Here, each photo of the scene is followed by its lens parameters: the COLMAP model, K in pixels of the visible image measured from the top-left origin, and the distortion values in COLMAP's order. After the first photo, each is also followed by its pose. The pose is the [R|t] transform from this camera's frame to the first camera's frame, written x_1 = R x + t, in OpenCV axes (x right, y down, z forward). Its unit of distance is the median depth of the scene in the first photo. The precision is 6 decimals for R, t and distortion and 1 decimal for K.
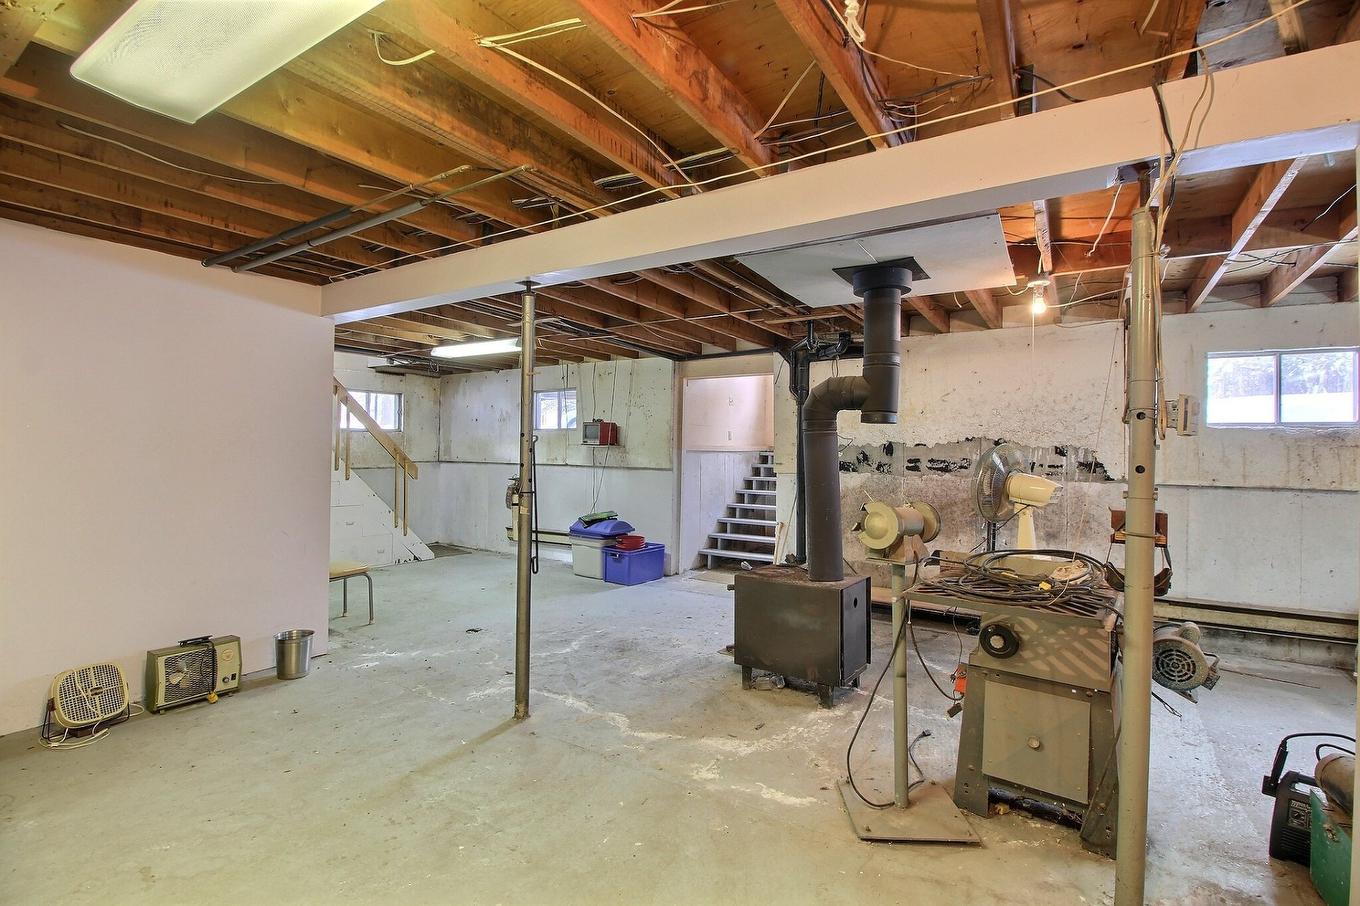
lens RADIAL K [[615.2, 0, 681.0], [0, 615.2, 447.3], [0, 0, 1]] dist [0.000325, 0.000040]
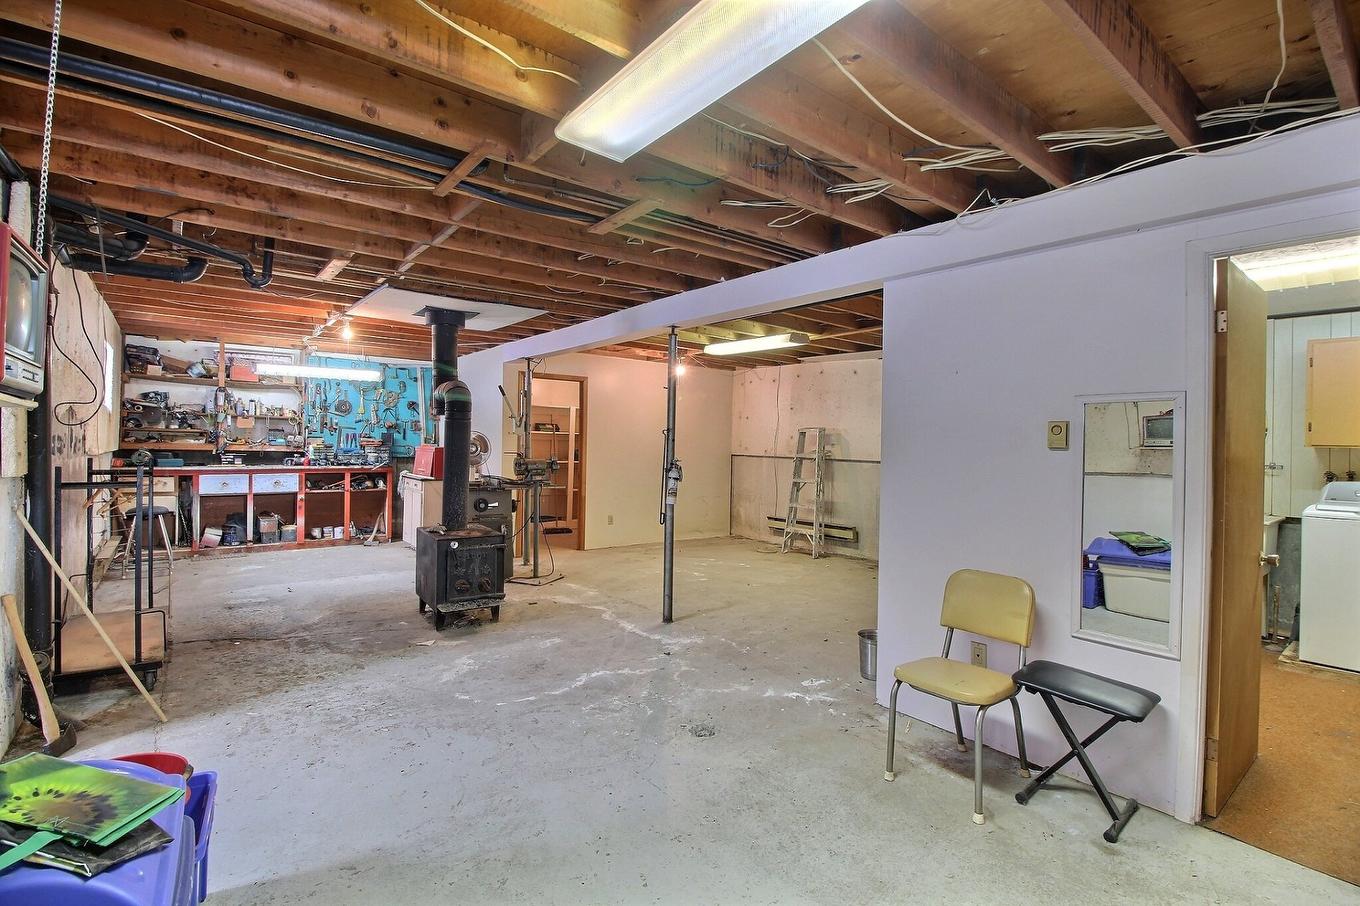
lens RADIAL K [[615.2, 0, 681.0], [0, 615.2, 447.3], [0, 0, 1]] dist [0.000325, 0.000040]
pose [[-0.941888, -0.032883, 0.334314, -0.609644], [-0.031834, 0.999456, 0.008618, 0.007579], [-0.334415, -0.002525, -0.942422, 1.888836]]
